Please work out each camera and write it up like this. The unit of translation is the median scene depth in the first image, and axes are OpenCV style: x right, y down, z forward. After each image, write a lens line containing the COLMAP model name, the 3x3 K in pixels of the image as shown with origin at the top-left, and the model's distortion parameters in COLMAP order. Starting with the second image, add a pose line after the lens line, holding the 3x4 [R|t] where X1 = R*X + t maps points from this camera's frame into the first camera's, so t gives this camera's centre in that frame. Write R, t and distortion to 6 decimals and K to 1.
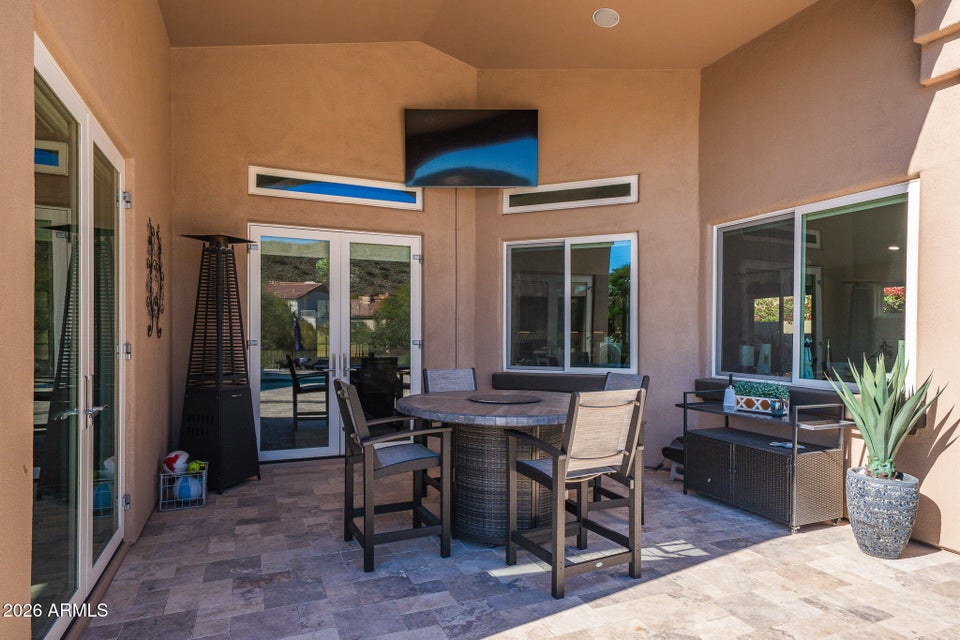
lens RADIAL K [[553.3, 0, 474.5], [0, 553.3, 340.5], [0, 0, 1]] dist [-0.003492, -0.000342]
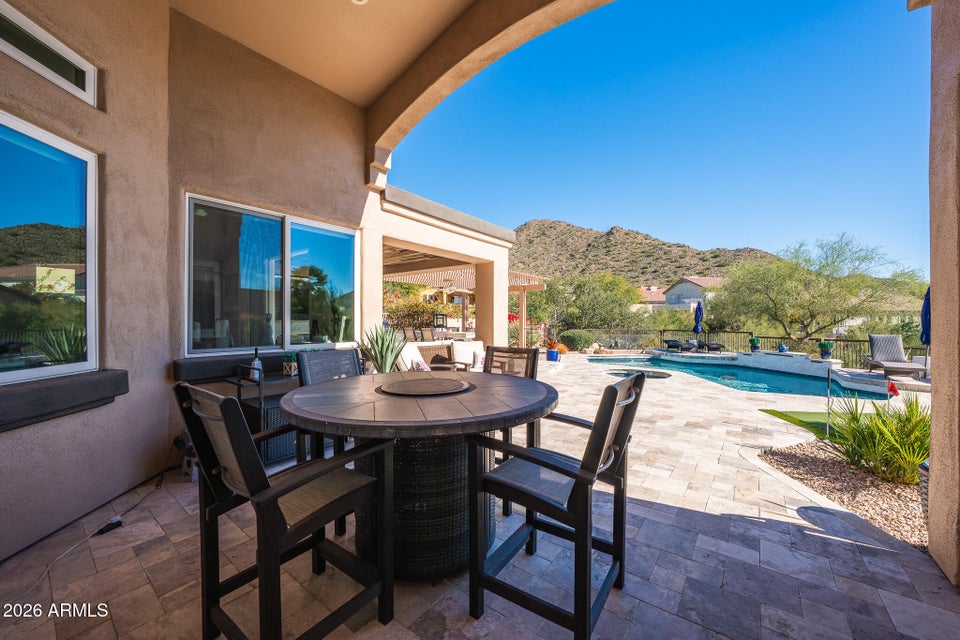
lens RADIAL K [[363.8, 0, 485.2], [0, 363.8, 322.2], [0, 0, 1]] dist [-0.008809, 0.000173]
pose [[-0.509173, -0.015159, 0.860531, -0.341263], [0.001254, 0.999831, 0.018354, -0.001836], [-0.860663, 0.010424, -0.509068, 0.882414]]
